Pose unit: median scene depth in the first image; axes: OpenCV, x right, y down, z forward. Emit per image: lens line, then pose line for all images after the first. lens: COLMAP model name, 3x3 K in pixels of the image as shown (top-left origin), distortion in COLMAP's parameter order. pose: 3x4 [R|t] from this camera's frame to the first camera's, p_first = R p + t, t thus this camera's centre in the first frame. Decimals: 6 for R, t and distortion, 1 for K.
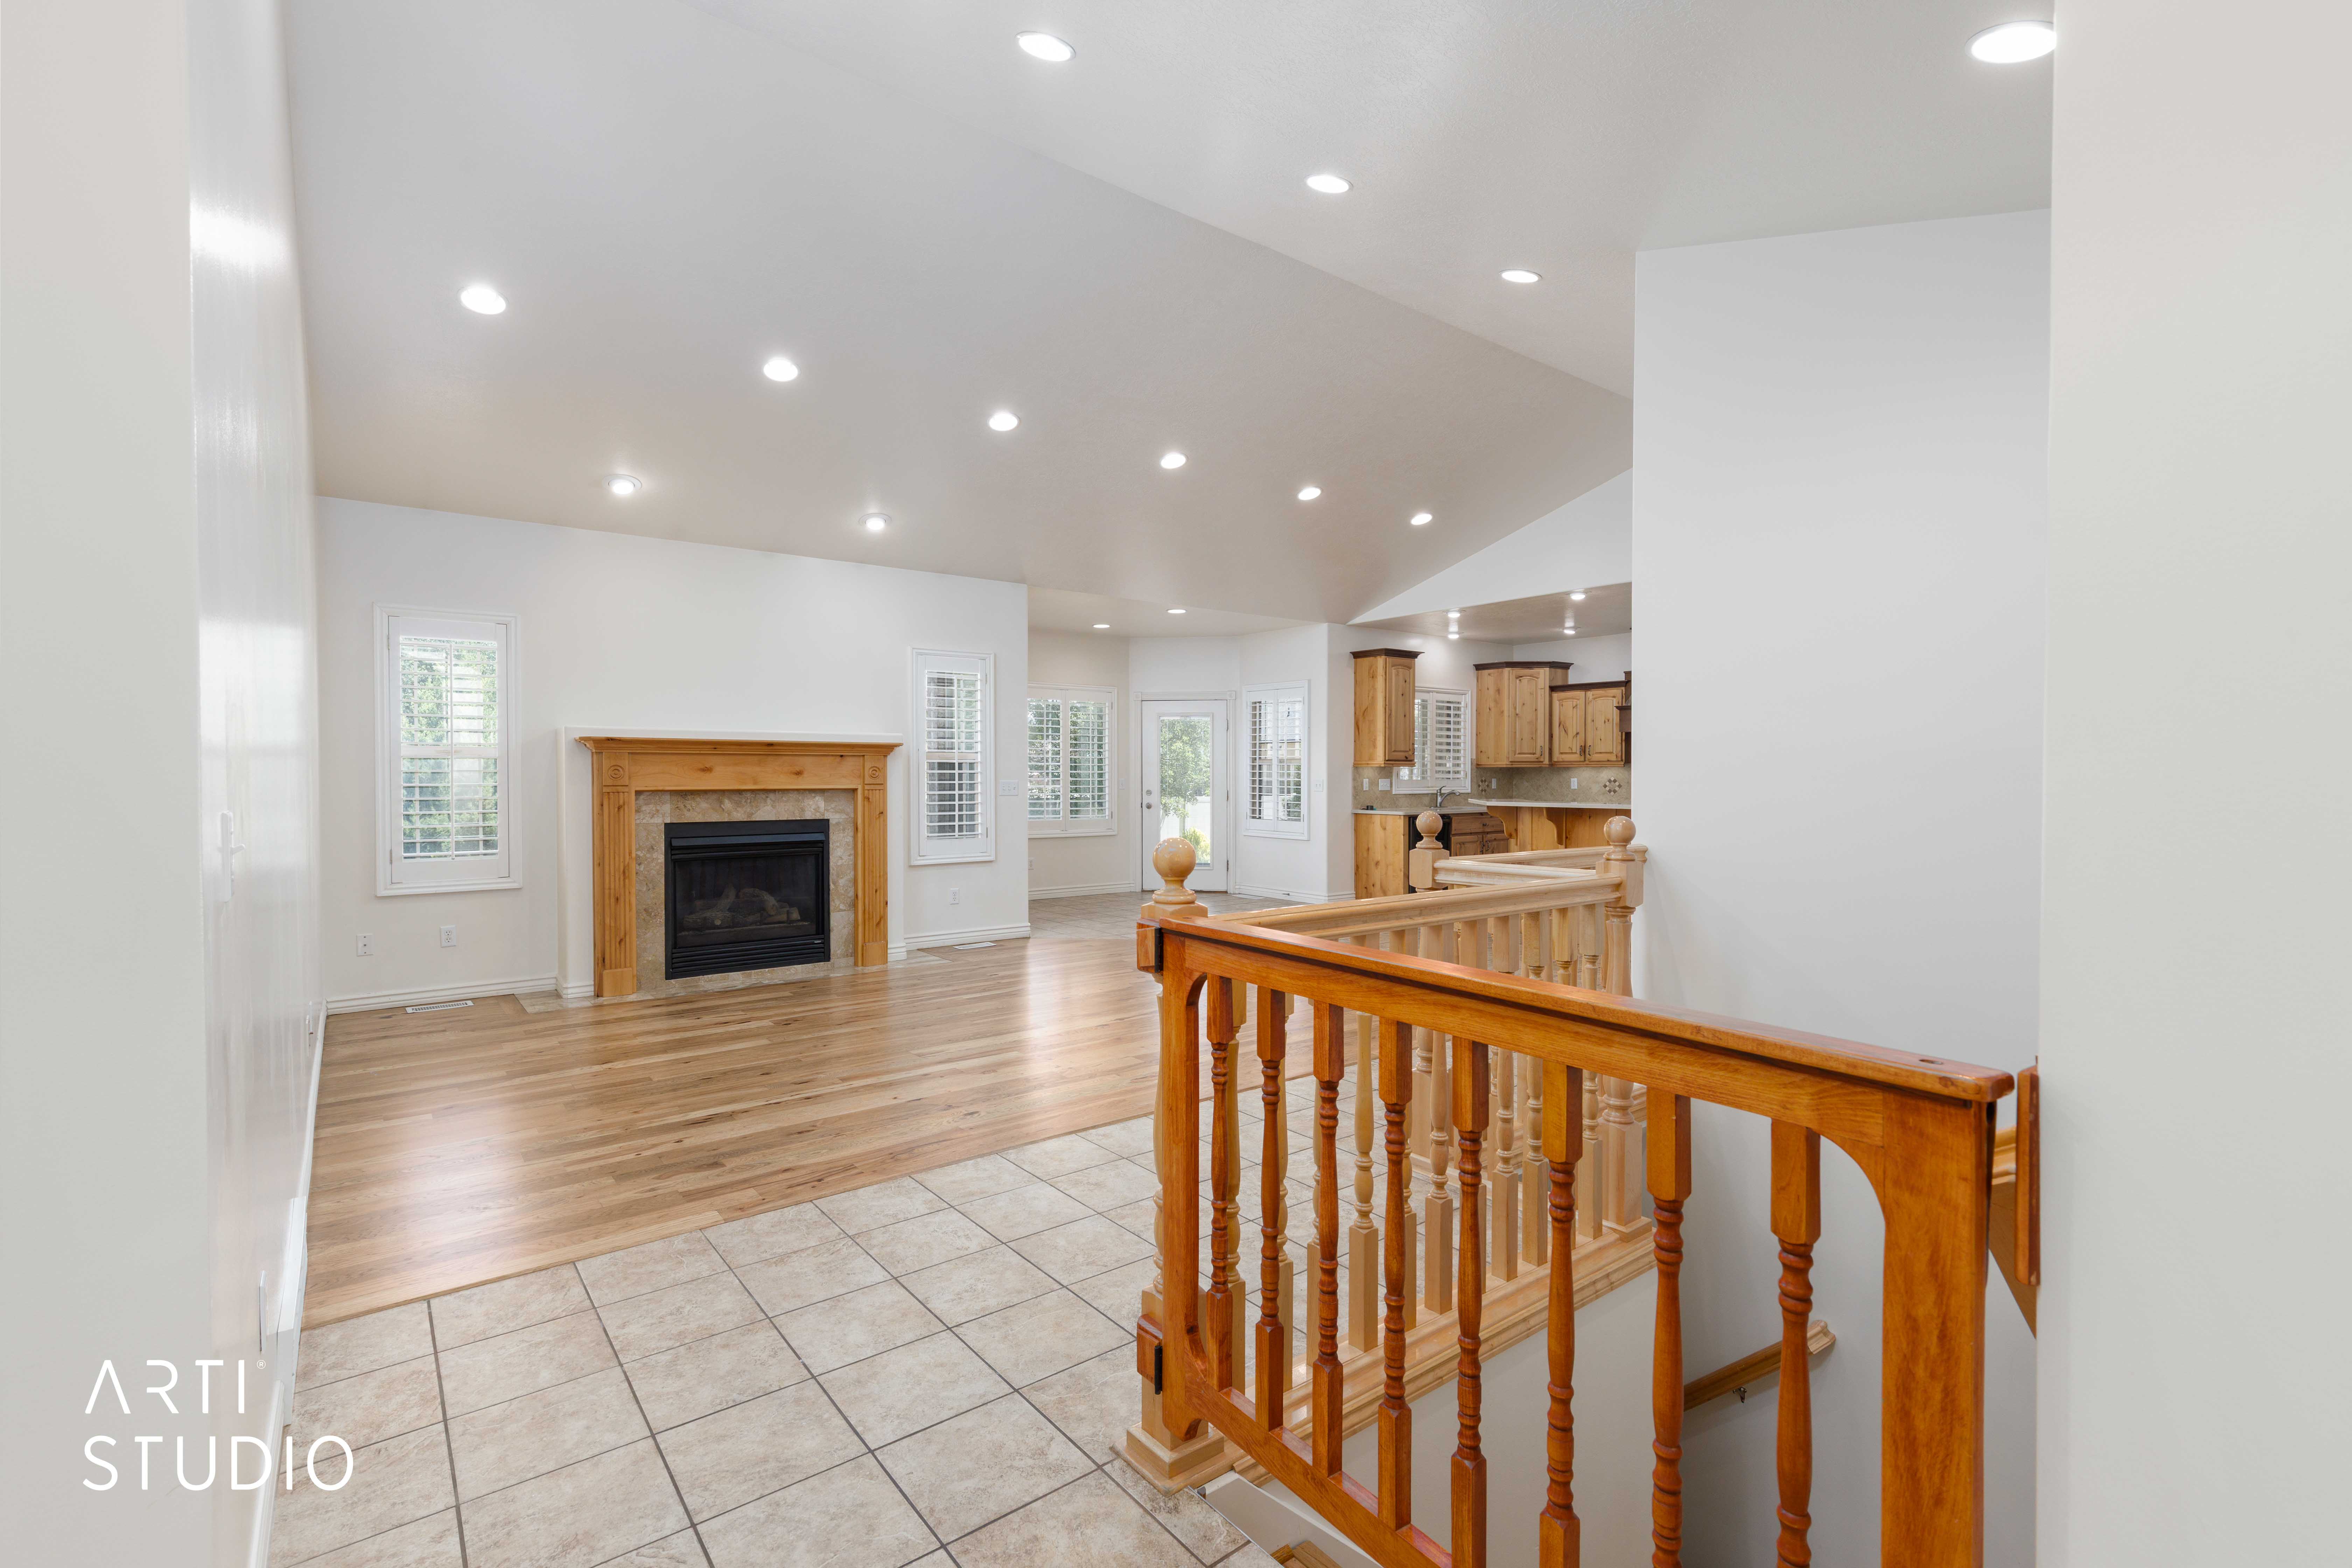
lens RADIAL K [[1102.9, 0, 1160.2], [0, 1102.9, 786.6], [0, 0, 1]] dist [0.012260, -0.004006]
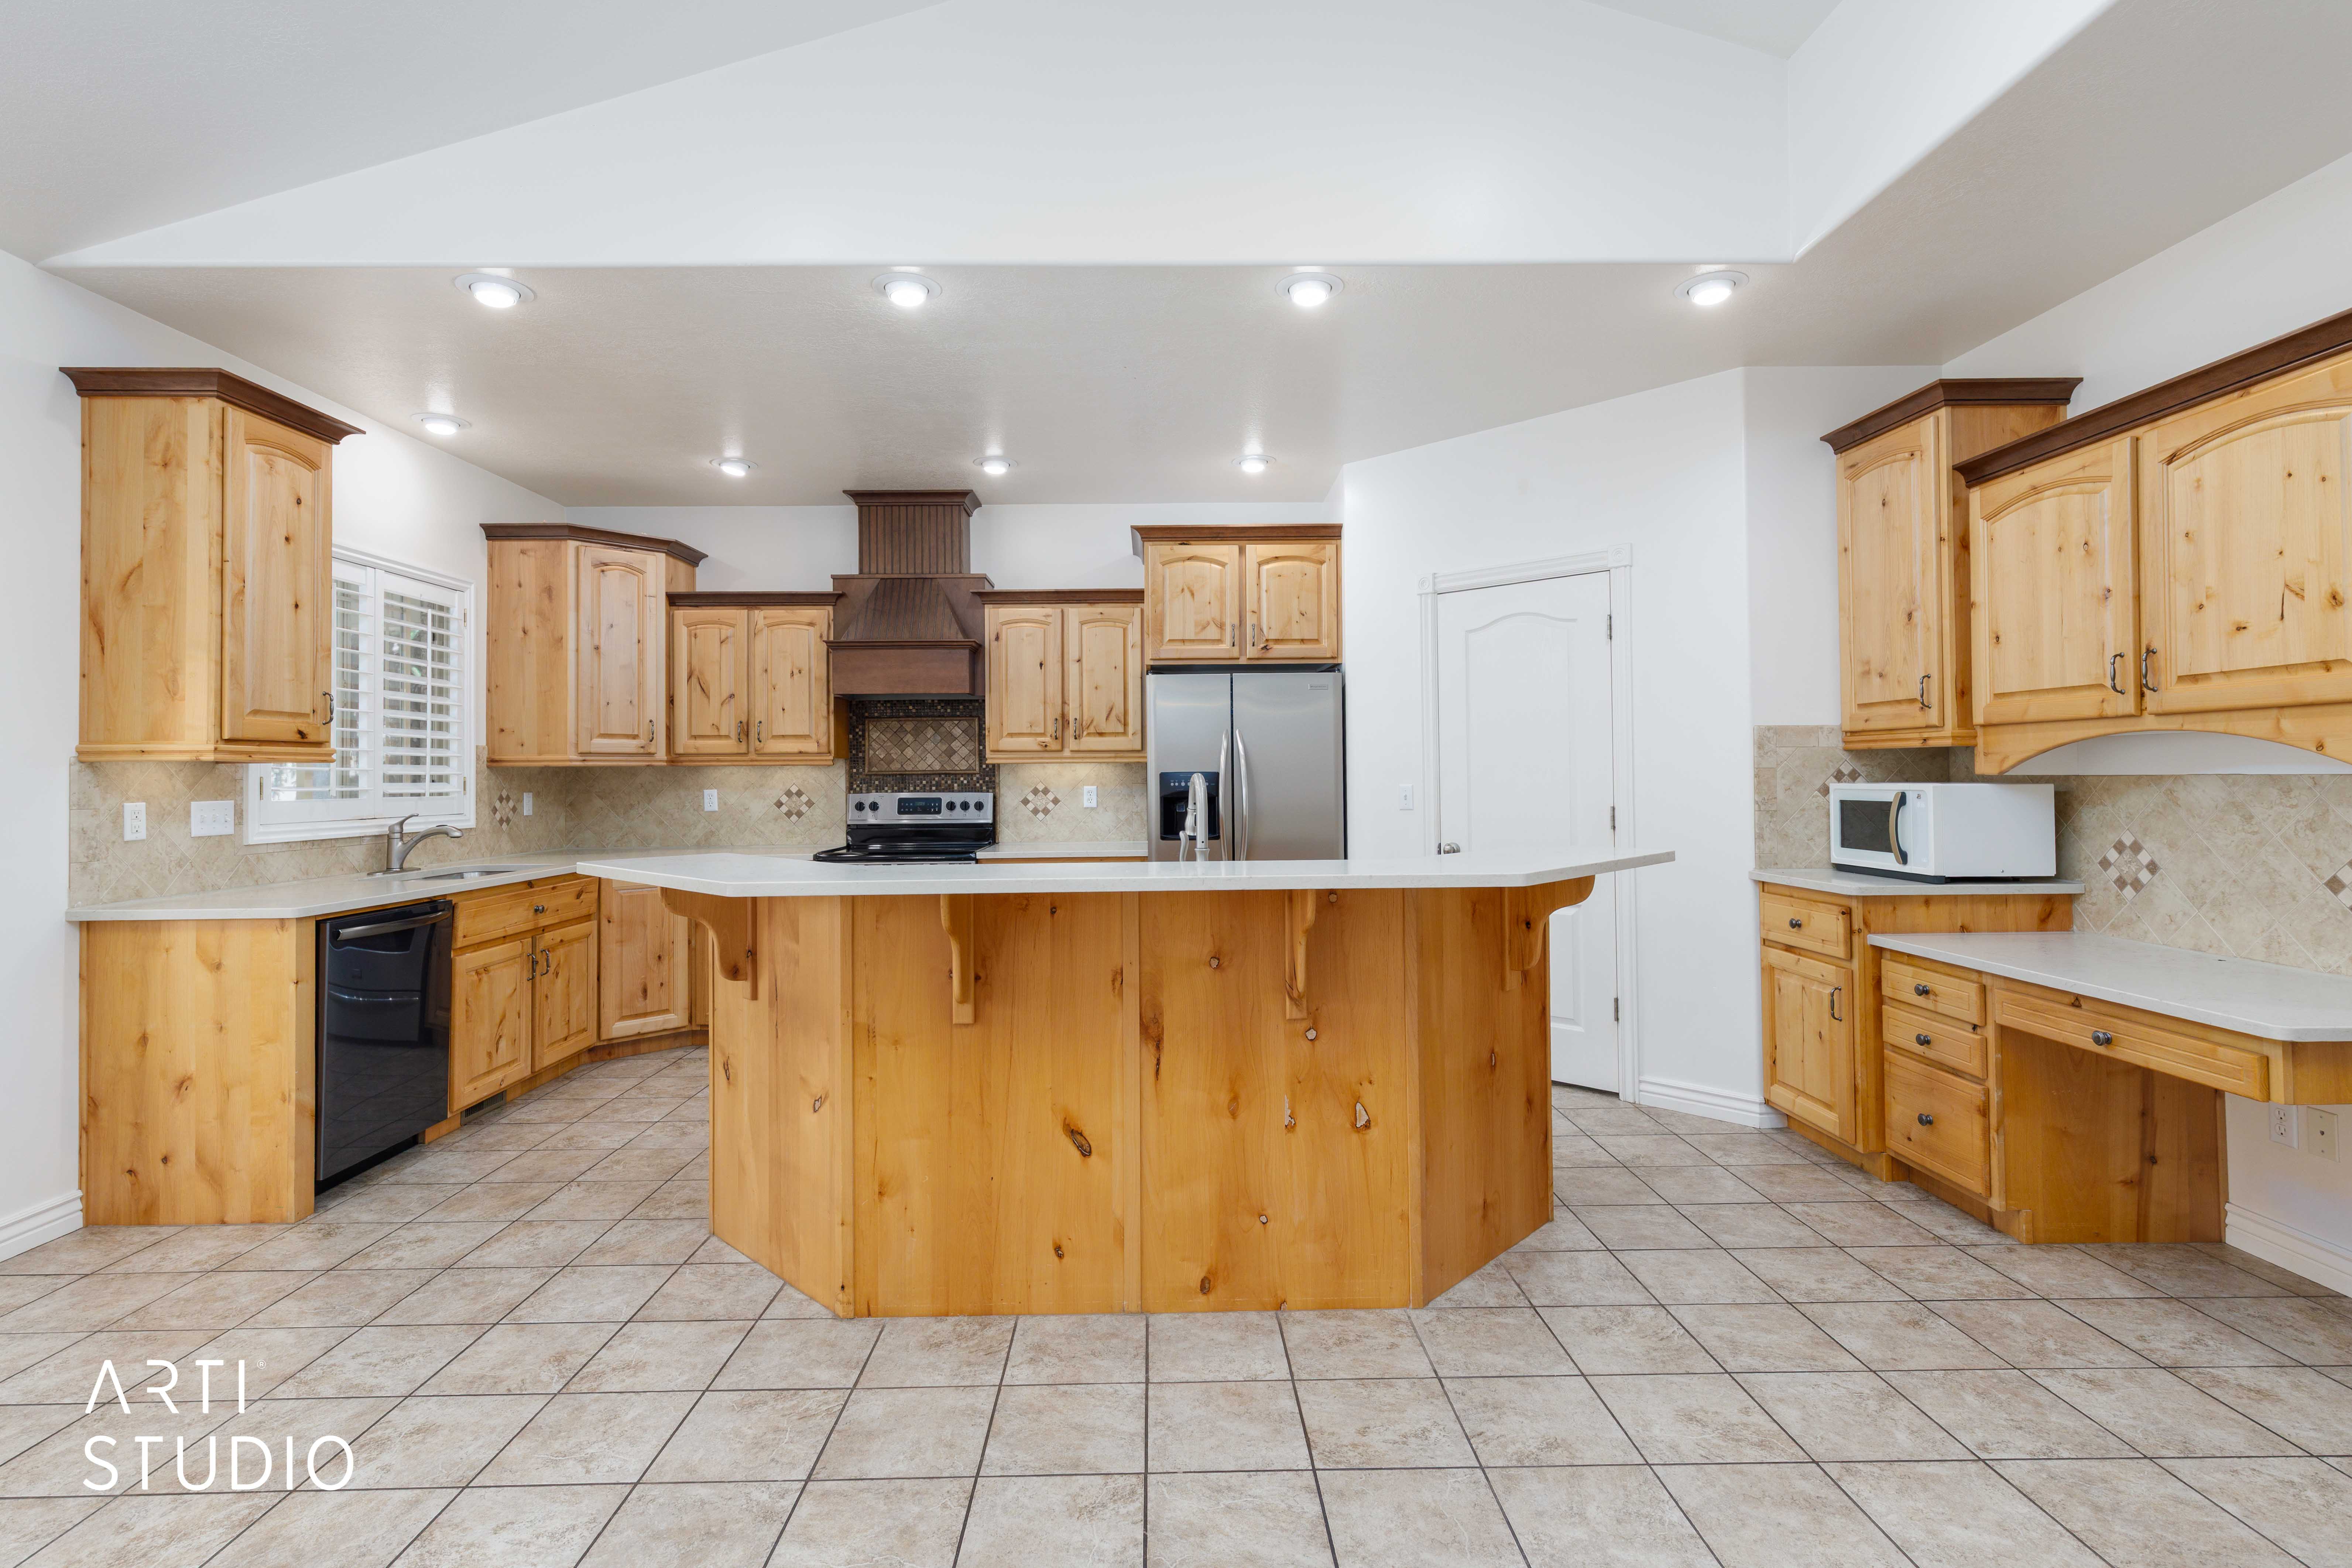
lens RADIAL K [[1102.9, 0, 1159.0], [0, 1102.9, 759.5], [0, 0, 1]] dist [0.012260, -0.004006]
pose [[0.608890, 0.005945, 0.793232, 0.154663], [0.018309, 0.999600, -0.021545, -0.009436], [-0.793043, 0.027642, 0.608538, 0.789732]]
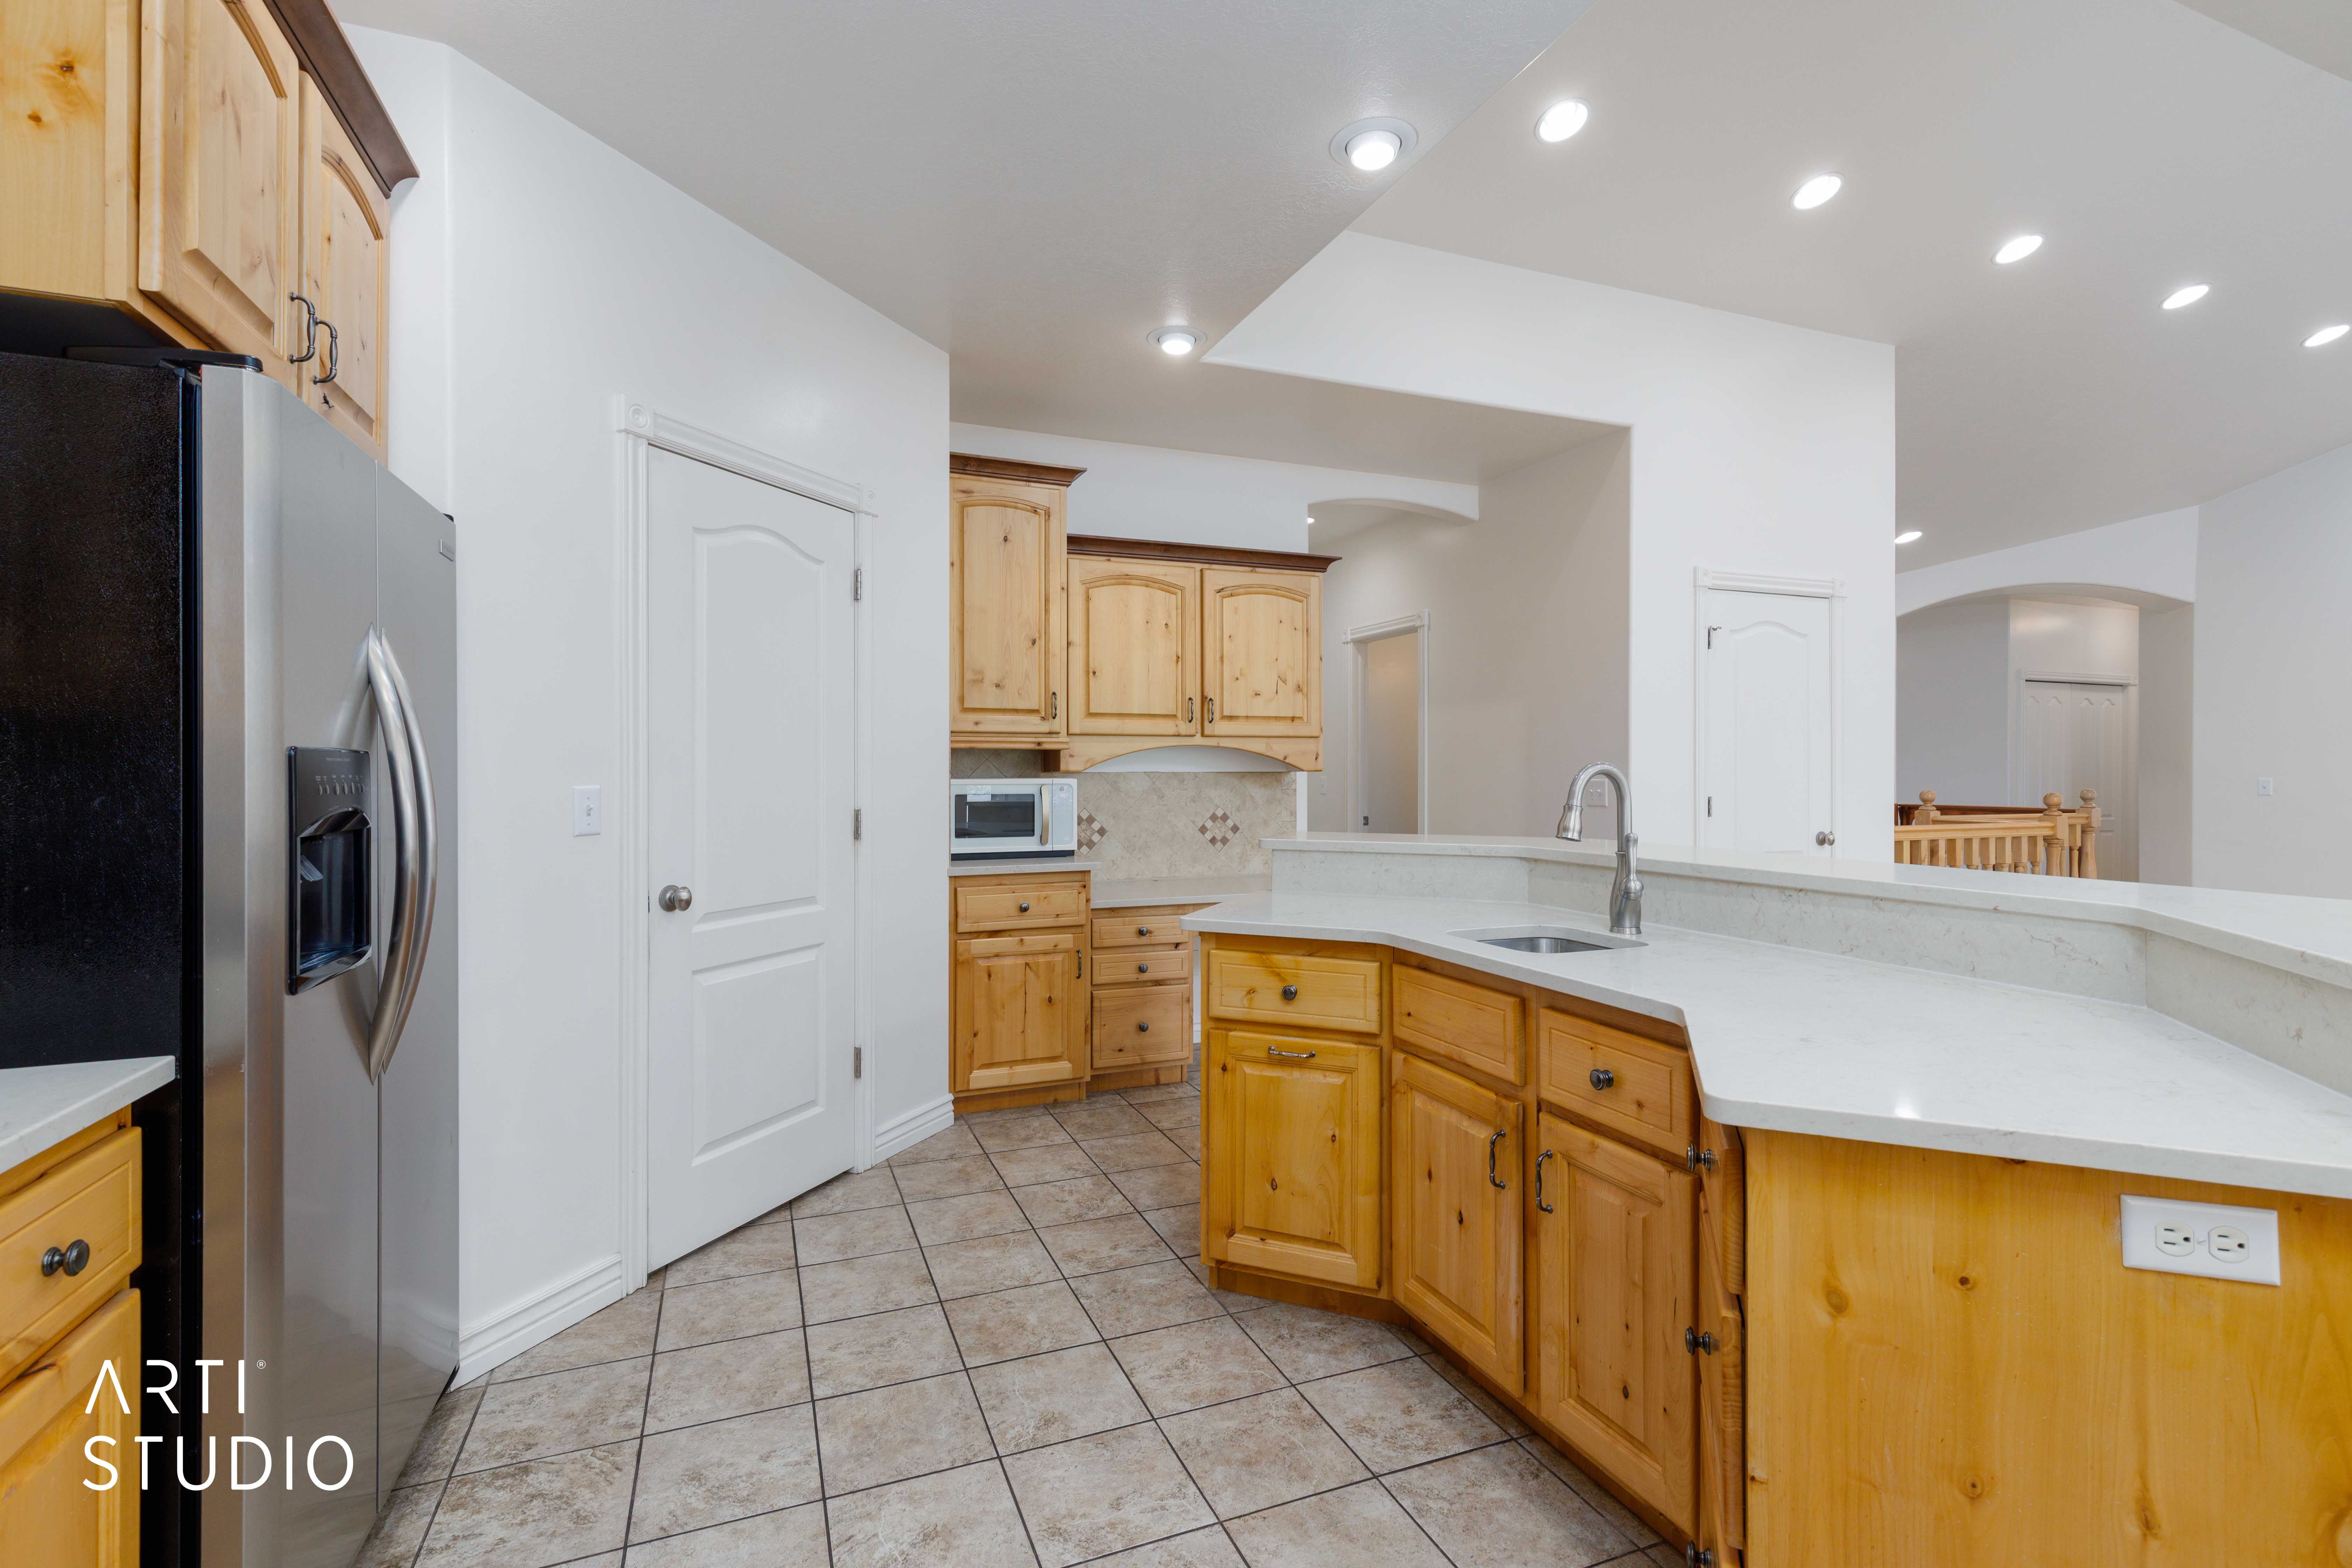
lens RADIAL K [[1102.9, 0, 1157.7], [0, 1102.9, 766.4], [0, 0, 1]] dist [0.012260, -0.004006]
pose [[-0.964804, -0.001028, 0.262967, 0.493056], [0.001333, 0.999960, 0.008798, -0.014592], [-0.262966, 0.008839, -0.964765, 1.331076]]
